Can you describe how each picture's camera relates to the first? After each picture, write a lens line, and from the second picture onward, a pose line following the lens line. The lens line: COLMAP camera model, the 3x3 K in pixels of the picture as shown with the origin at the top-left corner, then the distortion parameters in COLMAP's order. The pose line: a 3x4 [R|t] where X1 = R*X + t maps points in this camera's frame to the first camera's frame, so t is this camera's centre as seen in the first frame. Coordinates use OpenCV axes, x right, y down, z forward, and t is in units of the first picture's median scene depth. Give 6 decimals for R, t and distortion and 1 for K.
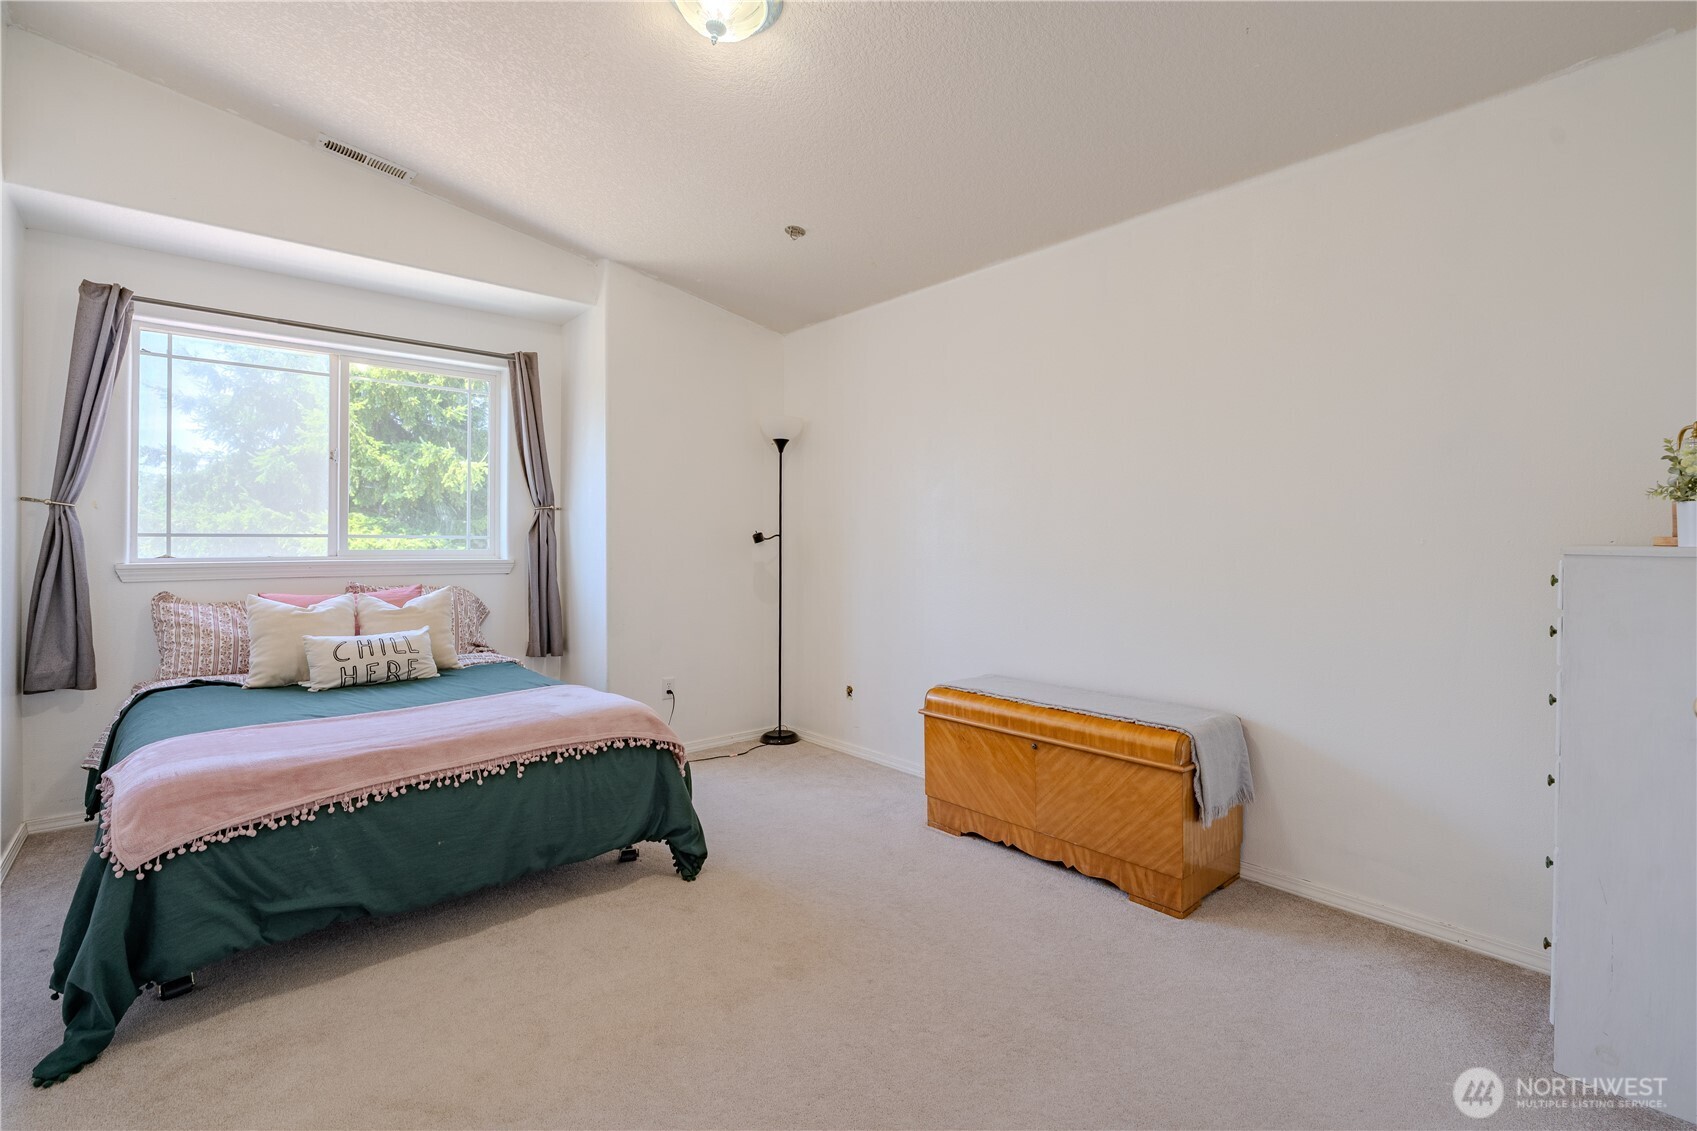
lens RADIAL K [[776.7, 0, 882.9], [0, 776.7, 532.8], [0, 0, 1]] dist [-0.003374, -0.000696]
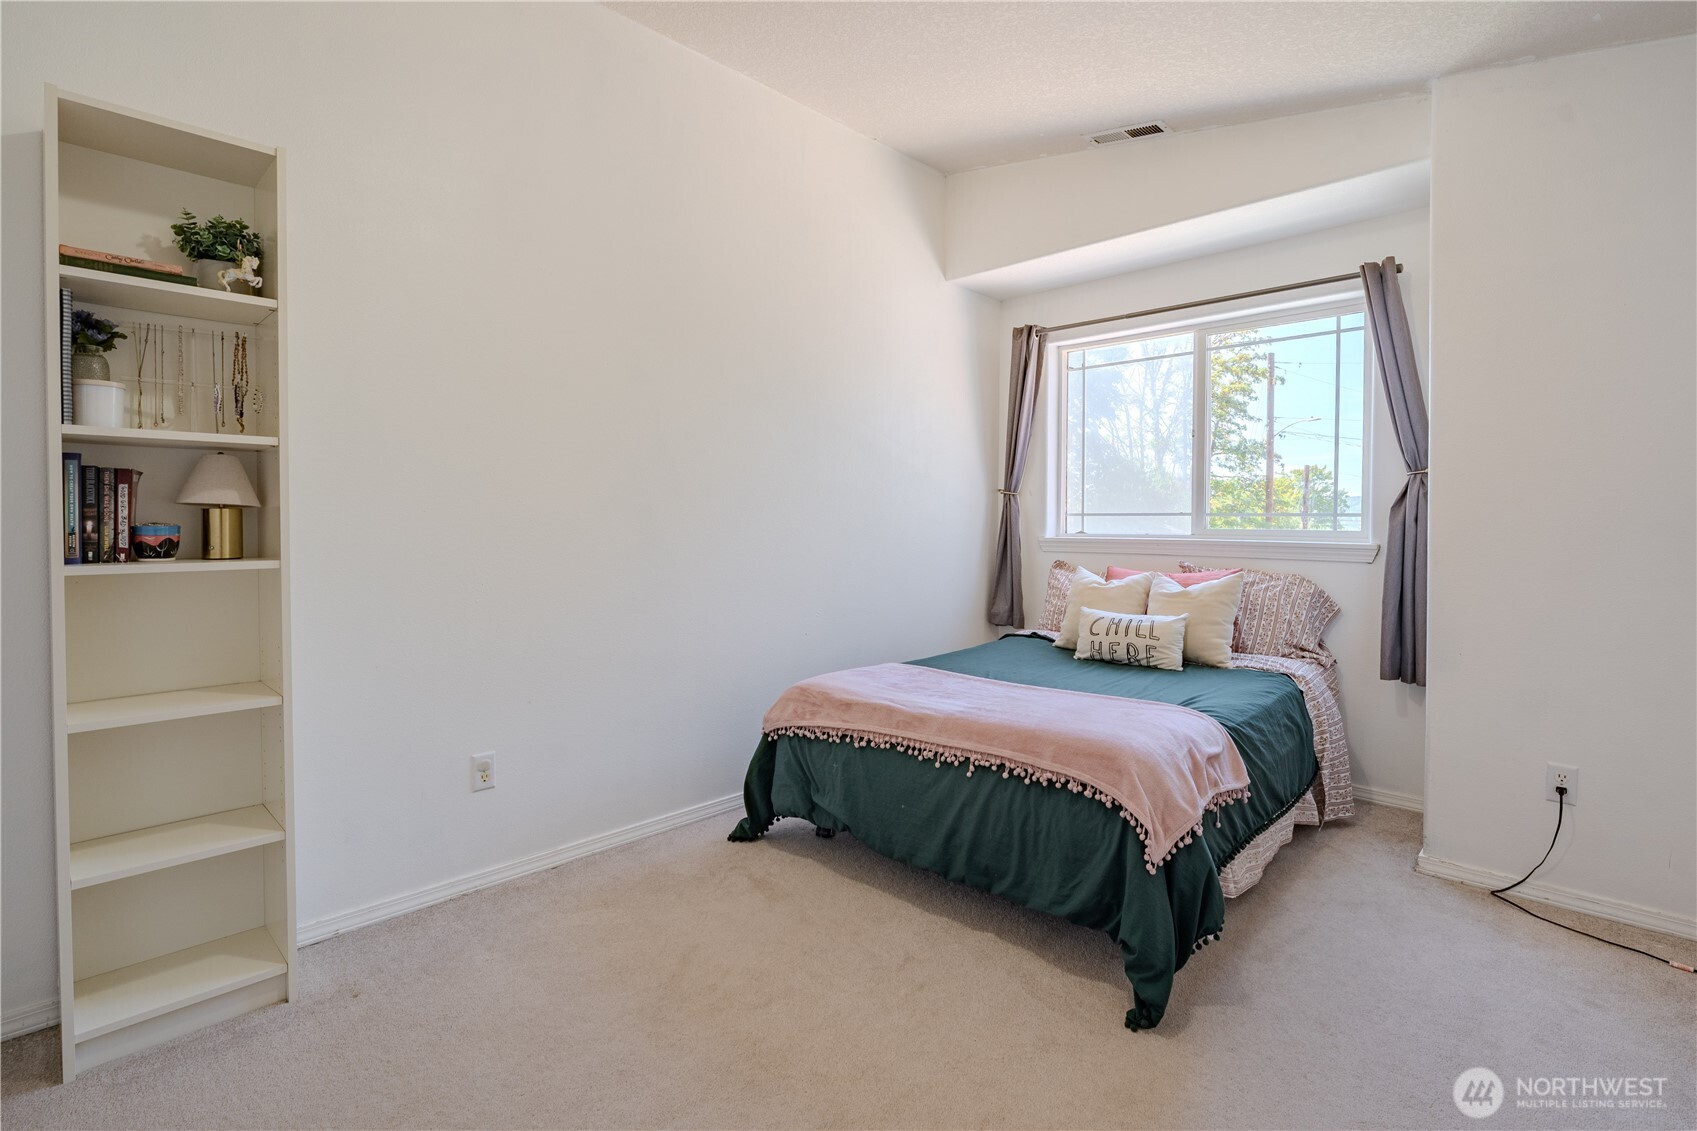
lens RADIAL K [[802.3, 0, 844.4], [0, 802.3, 529.3], [0, 0, 1]] dist [-0.002516, -0.000301]
pose [[0.053015, 0.013674, -0.998500, 0.345799], [0.010026, 0.999849, 0.014225, 0.004550], [0.998543, -0.010765, 0.052870, 0.588205]]
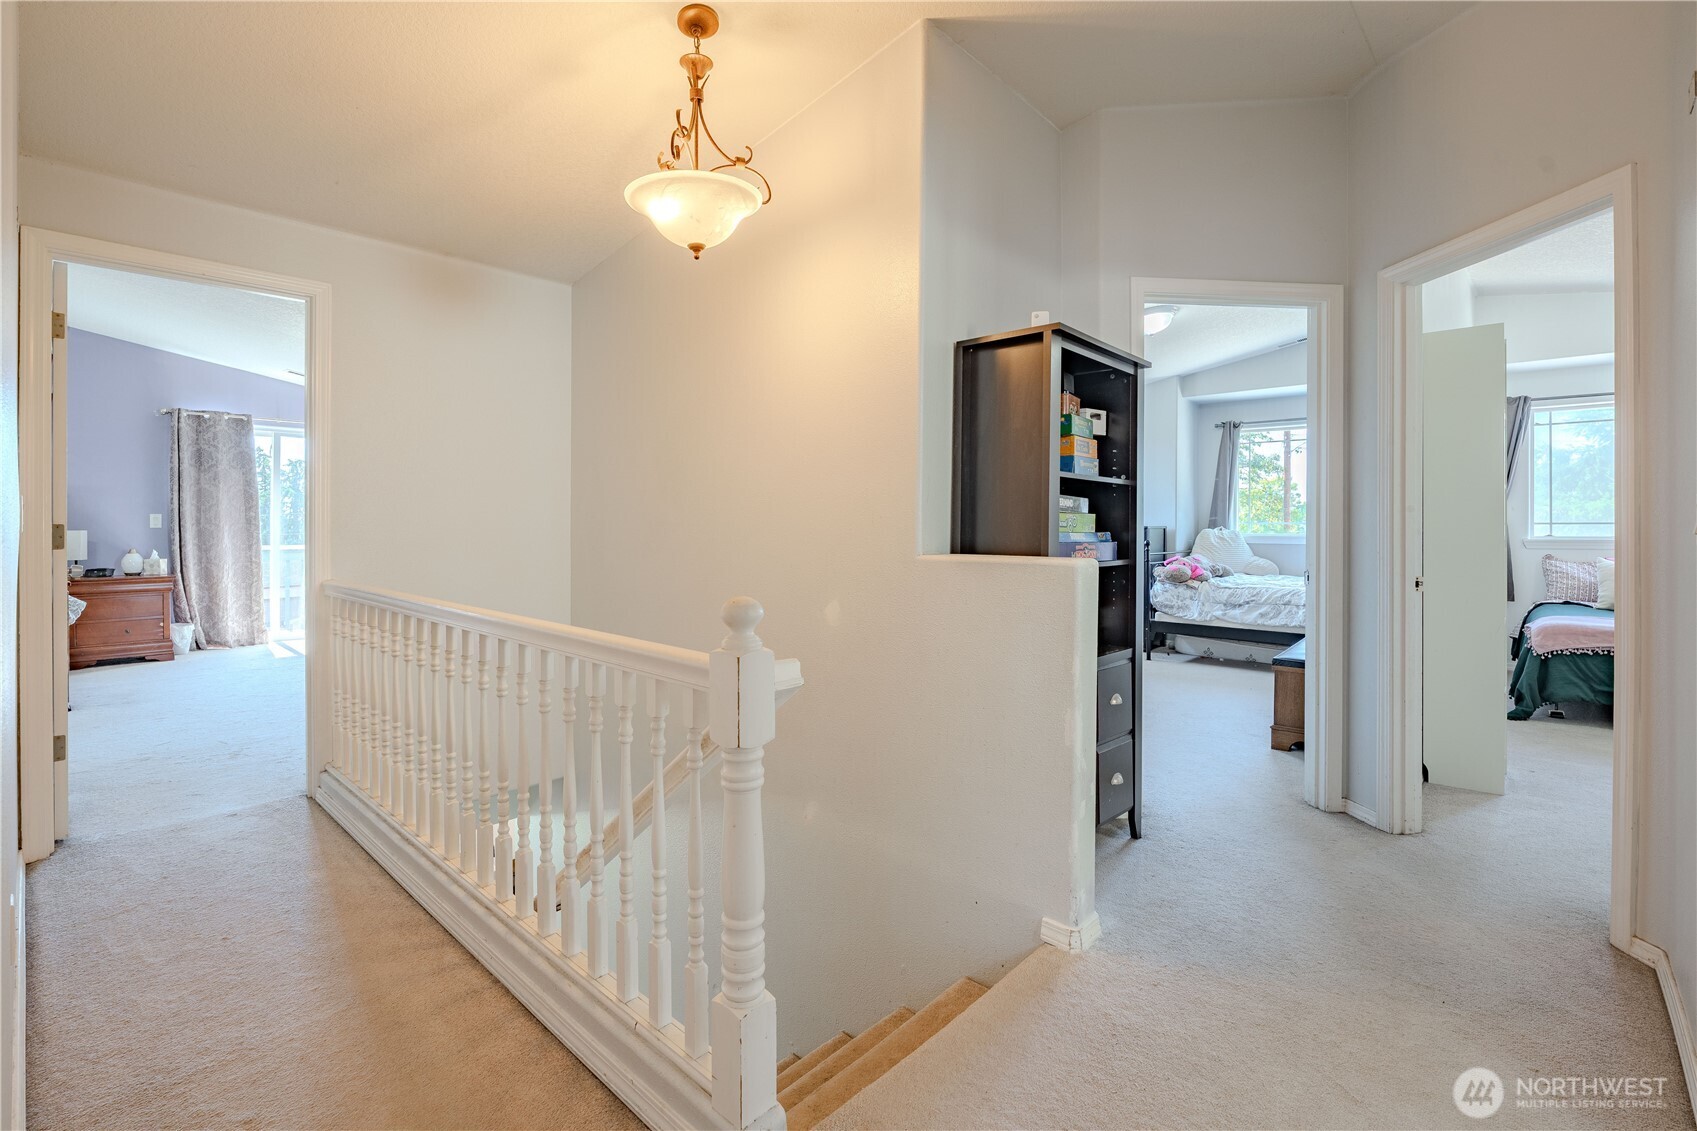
lens RADIAL K [[751.8, 0, 847.8], [0, 751.8, 520.4], [0, 0, 1]] dist [-0.001990, -0.000221]
pose [[0.078051, -0.002780, -0.996945, 0.741921], [0.005846, 0.999980, -0.002331, -0.010514], [0.996932, -0.005646, 0.078066, -0.824293]]
